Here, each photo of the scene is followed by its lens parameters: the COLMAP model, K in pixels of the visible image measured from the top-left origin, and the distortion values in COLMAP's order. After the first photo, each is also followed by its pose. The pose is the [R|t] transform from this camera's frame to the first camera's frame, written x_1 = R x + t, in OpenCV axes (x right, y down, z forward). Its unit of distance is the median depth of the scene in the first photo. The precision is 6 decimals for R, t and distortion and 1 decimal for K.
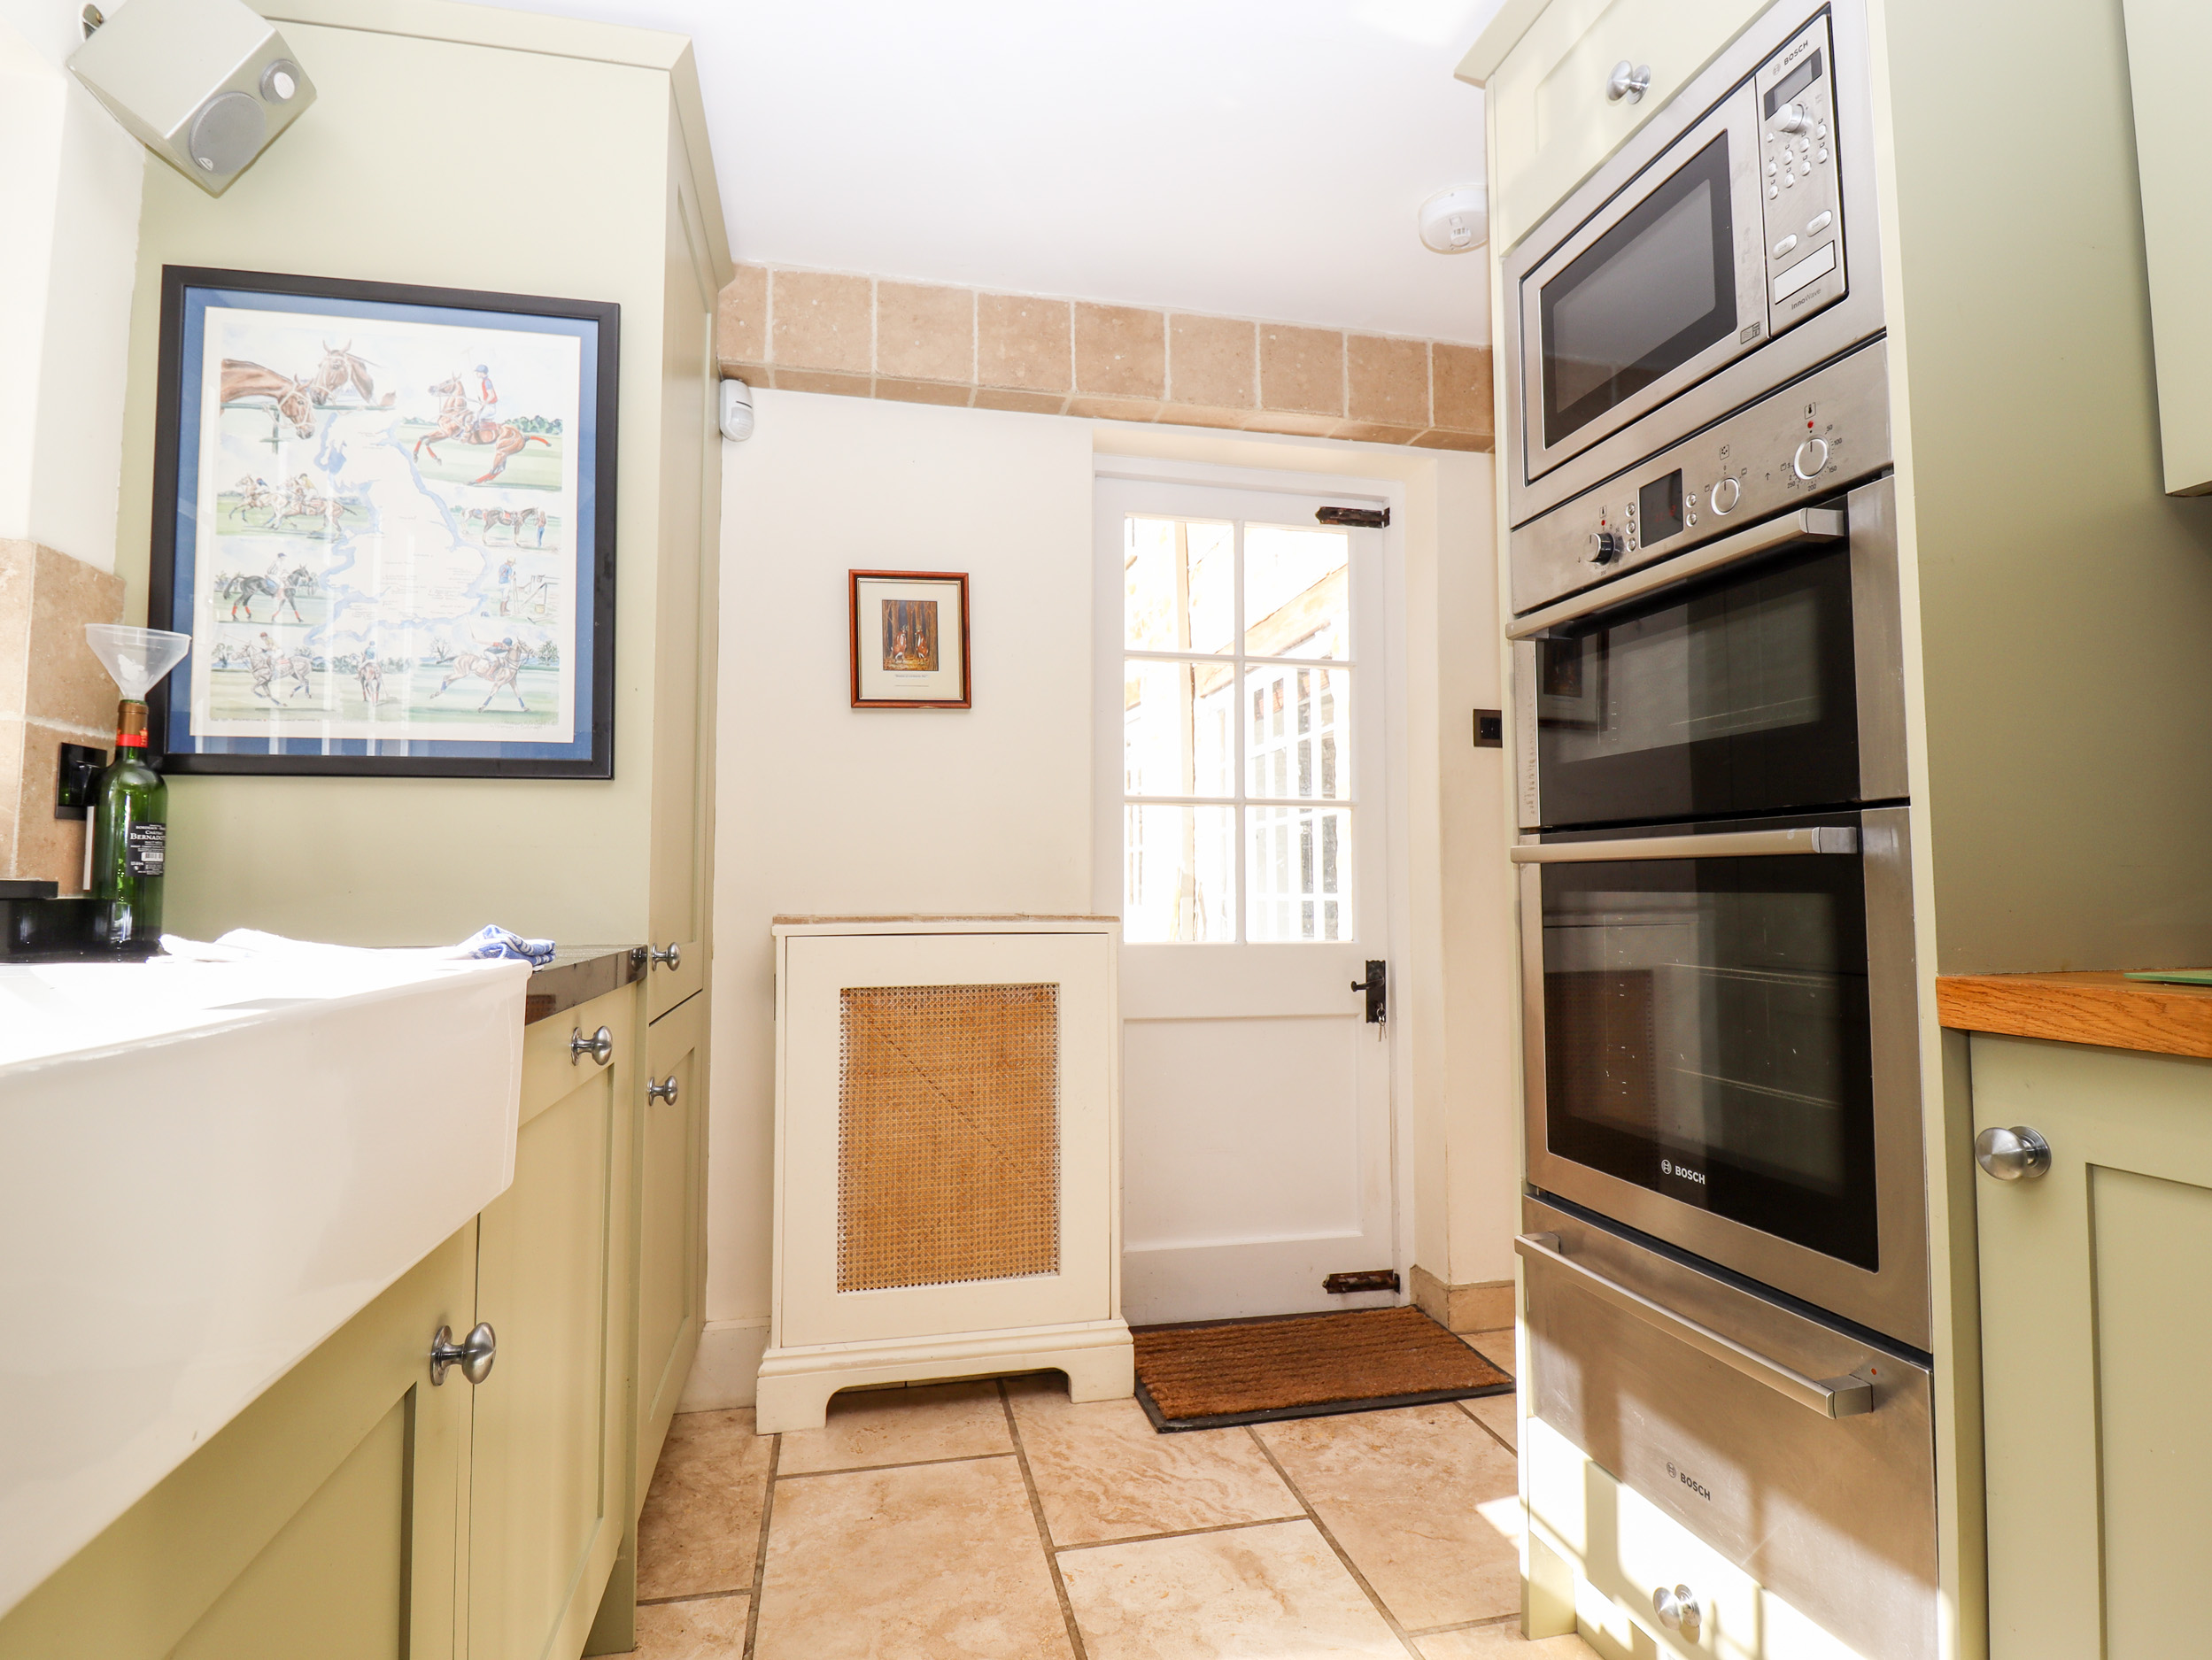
lens RADIAL K [[1192.9, 0, 1104.6], [0, 1192.9, 817.1], [0, 0, 1]] dist [-0.013754, -0.001144]
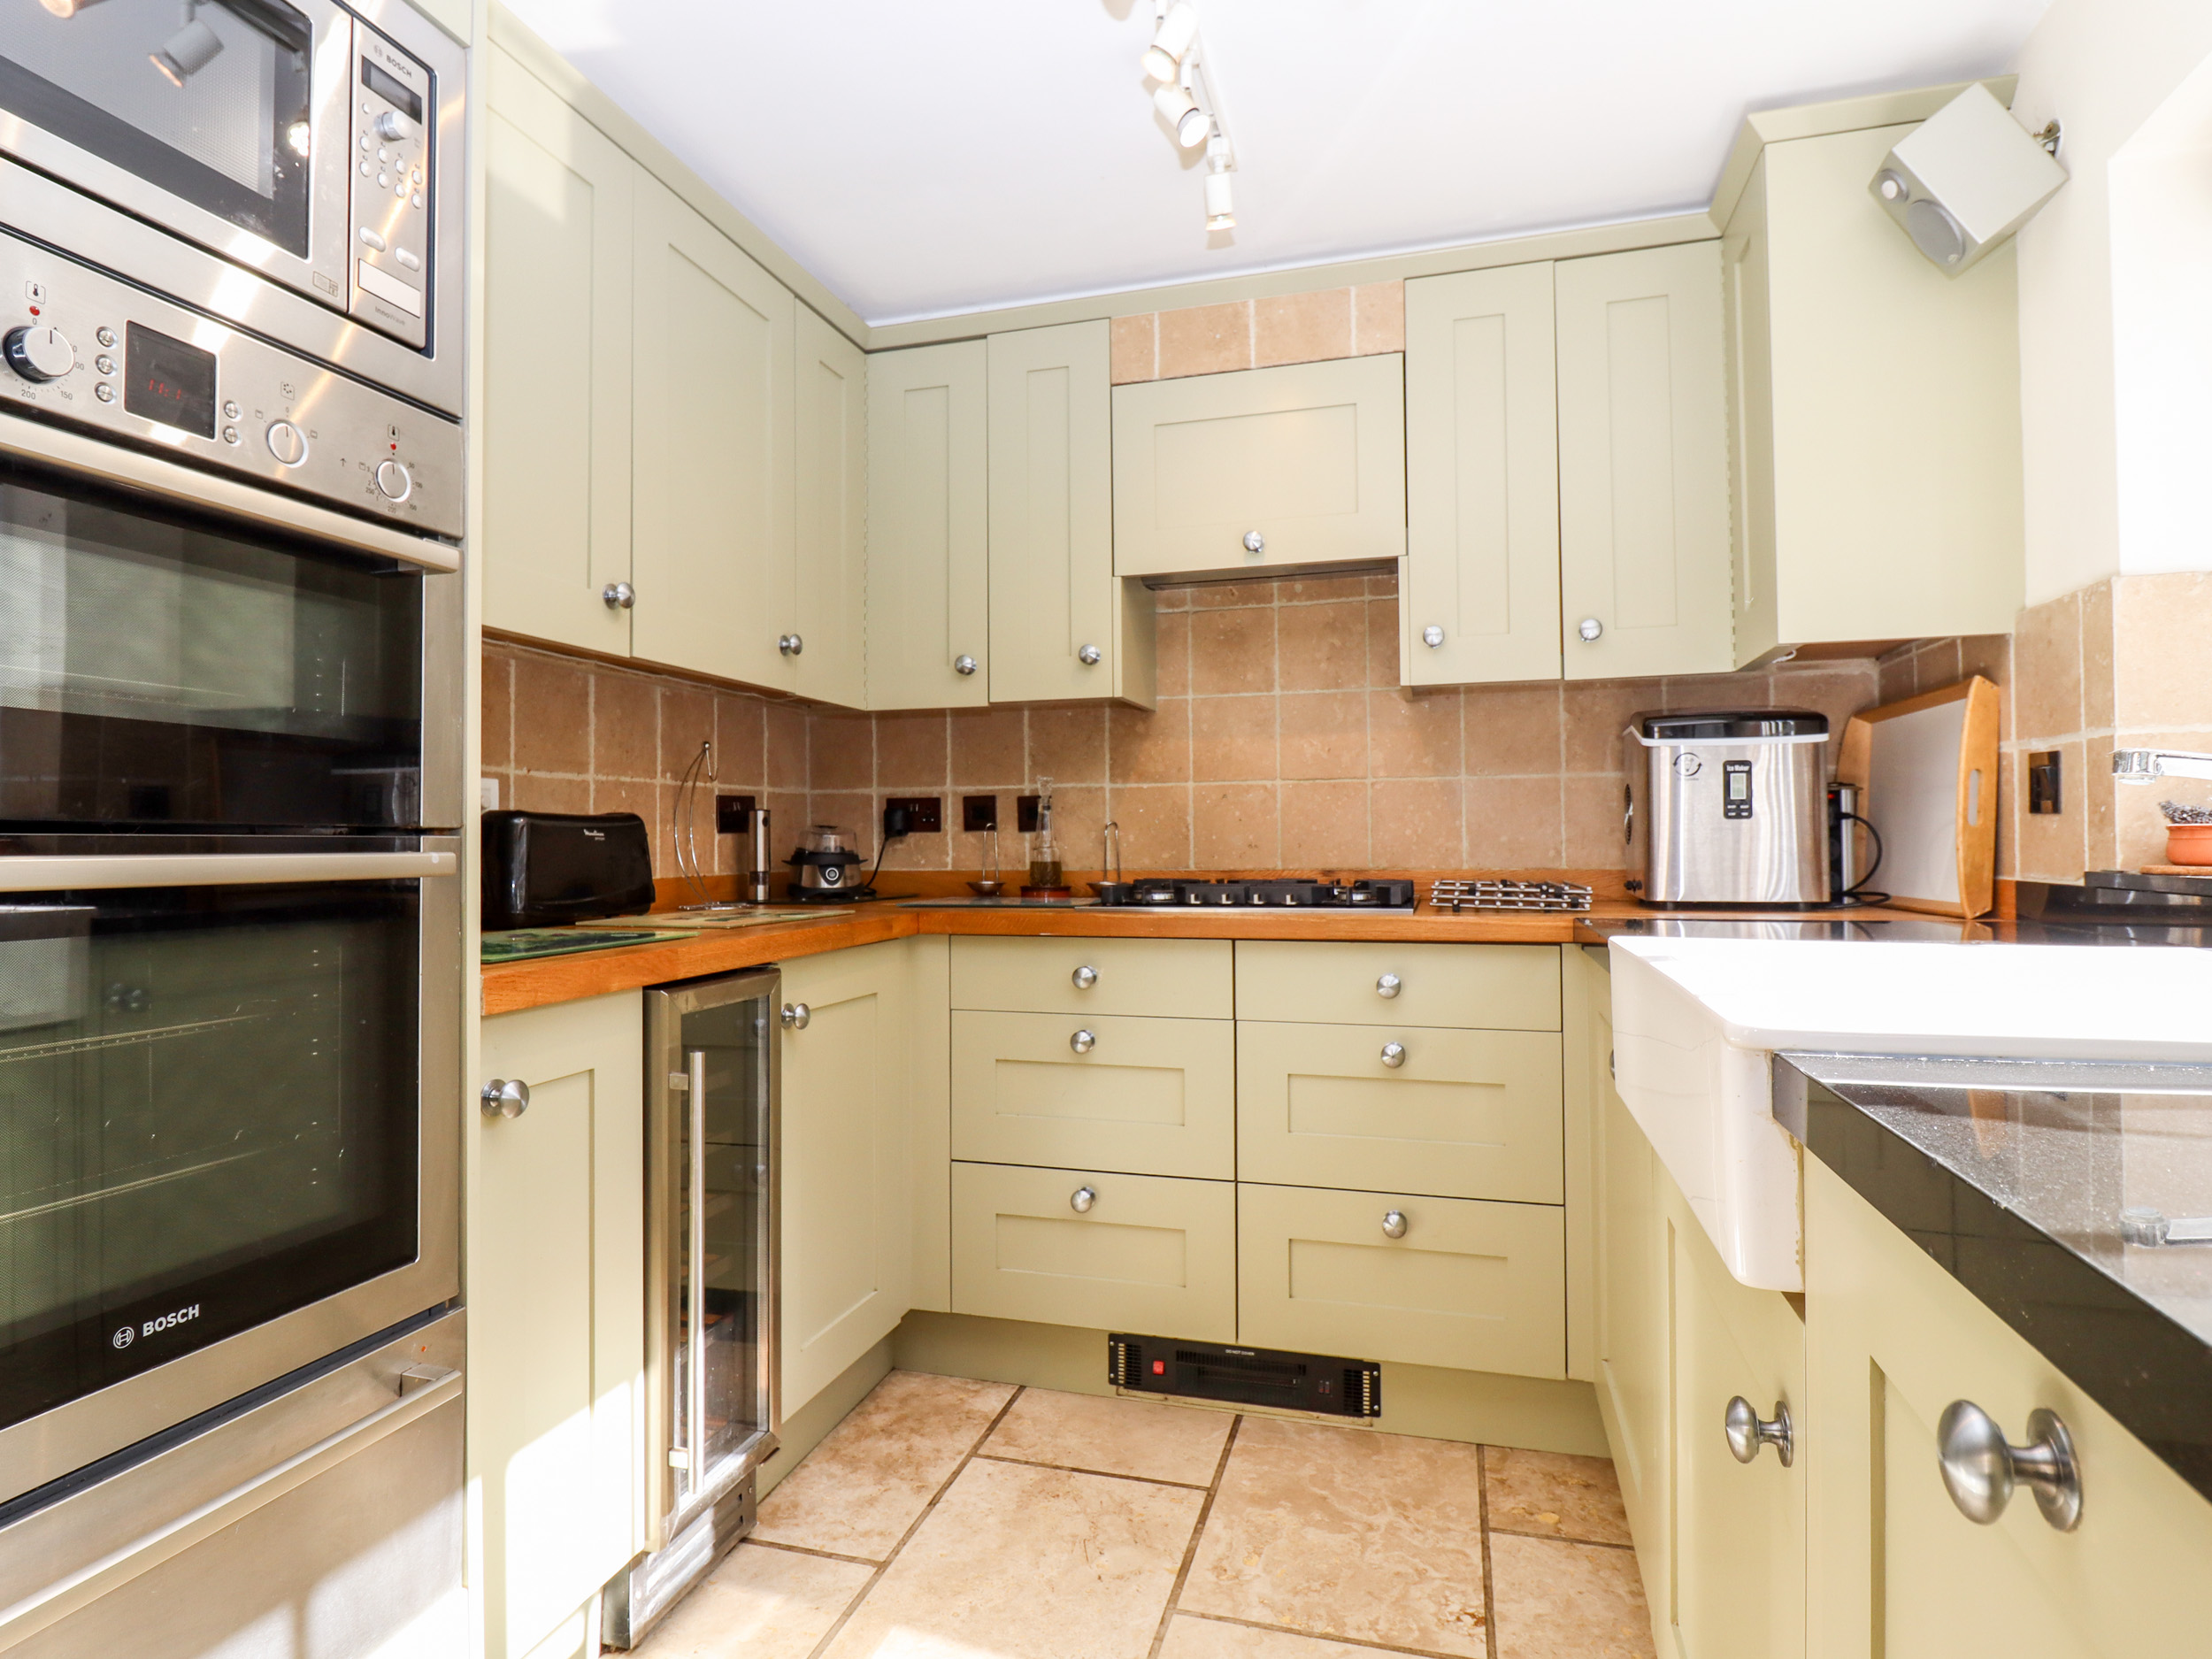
lens RADIAL K [[1193.0, 0, 1108.5], [0, 1193.0, 828.2], [0, 0, 1]] dist [-0.013754, -0.001144]
pose [[-0.873582, 0.017944, 0.486345, -0.393073], [-0.012965, 0.998107, -0.060114, 0.041163], [-0.486504, -0.058820, -0.871696, 1.488371]]
